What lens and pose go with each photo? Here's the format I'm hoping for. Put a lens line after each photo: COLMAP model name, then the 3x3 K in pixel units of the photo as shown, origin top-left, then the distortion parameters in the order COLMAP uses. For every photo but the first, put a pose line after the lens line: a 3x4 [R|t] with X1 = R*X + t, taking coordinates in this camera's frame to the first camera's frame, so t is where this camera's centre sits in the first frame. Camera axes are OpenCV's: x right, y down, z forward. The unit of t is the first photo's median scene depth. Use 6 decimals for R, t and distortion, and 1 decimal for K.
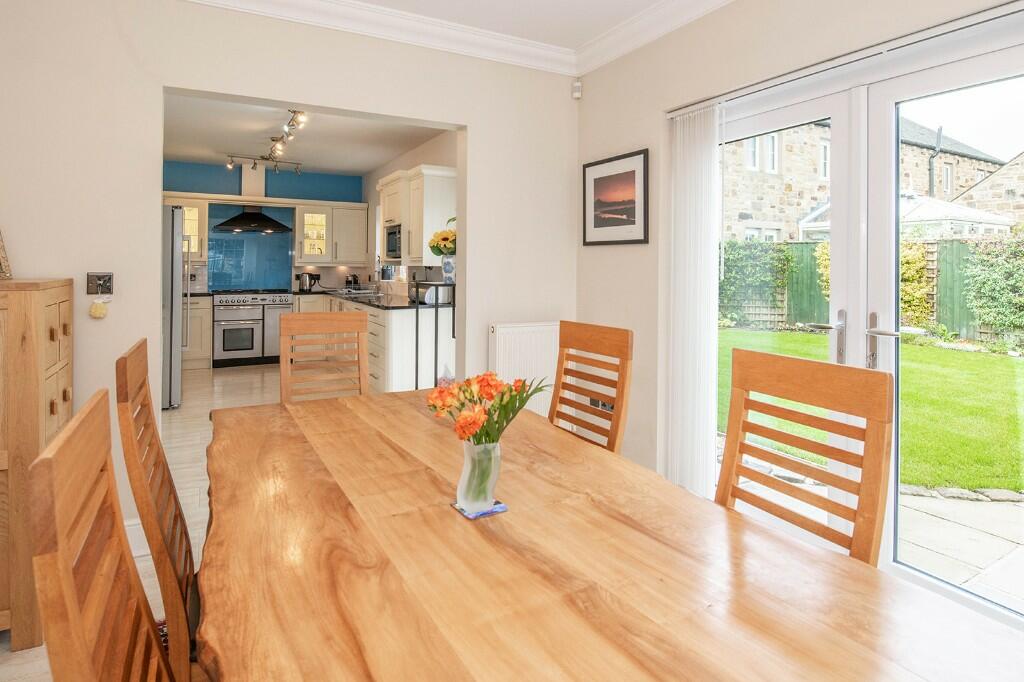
lens RADIAL K [[553.4, 0, 498.1], [0, 553.4, 268.2], [0, 0, 1]] dist [-0.010946, -0.001873]
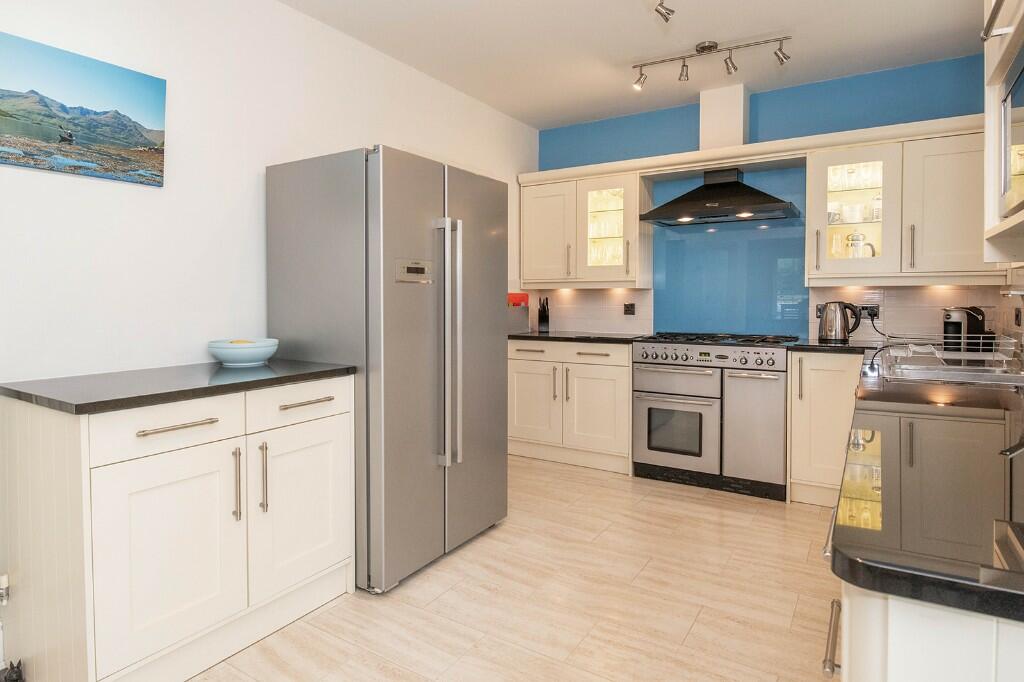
lens RADIAL K [[553.4, 0, 519.1], [0, 553.4, 310.7], [0, 0, 1]] dist [-0.010946, -0.001873]
pose [[0.492207, 0.011709, -0.870399, -0.091312], [0.002753, 0.999884, 0.015008, 0.008529], [0.870474, -0.009783, 0.492118, 0.589584]]
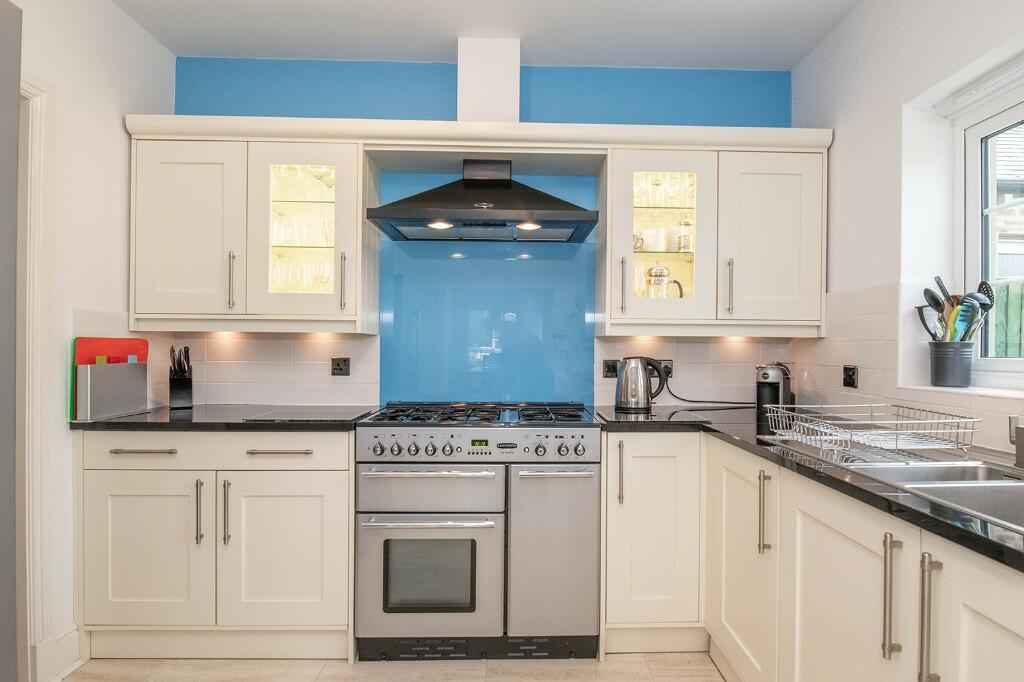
lens RADIAL K [[553.4, 0, 516.5], [0, 553.4, 342.5], [0, 0, 1]] dist [-0.010946, -0.001873]
pose [[0.888900, -0.006127, -0.458060, -0.273024], [-0.001754, 0.999858, -0.016776, 0.005850], [0.458098, 0.015716, 0.888763, 0.709744]]
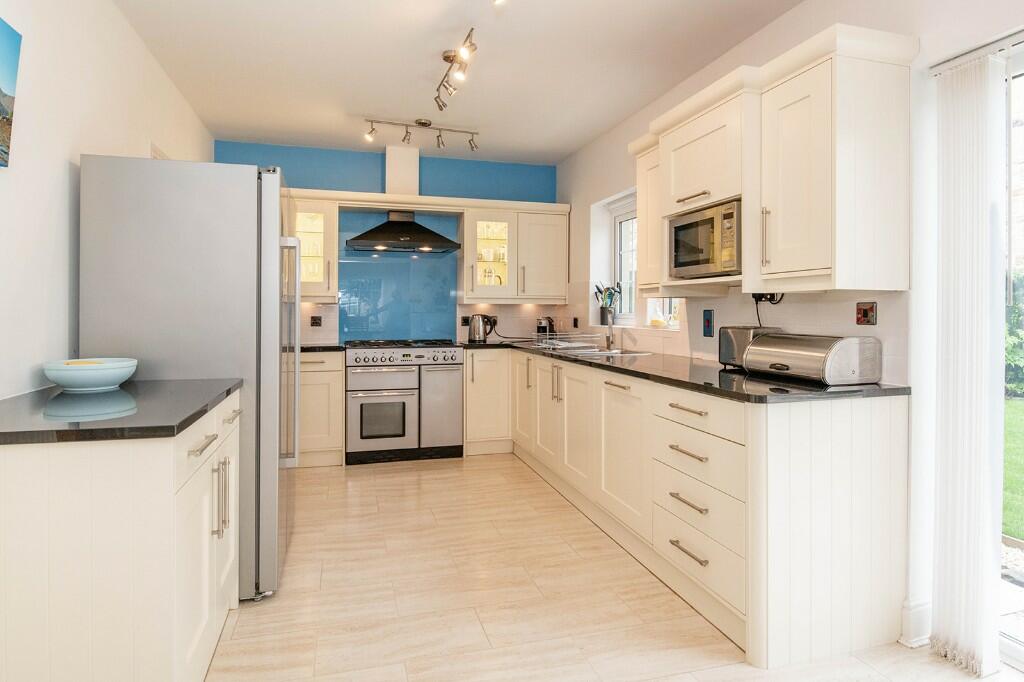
lens RADIAL K [[553.4, 0, 480.0], [0, 553.4, 312.7], [0, 0, 1]] dist [-0.010946, -0.001873]
pose [[0.969442, -0.005681, -0.245255, -0.197169], [0.005404, 0.999984, -0.001804, 0.007966], [0.245261, 0.000423, 0.969457, 0.394762]]
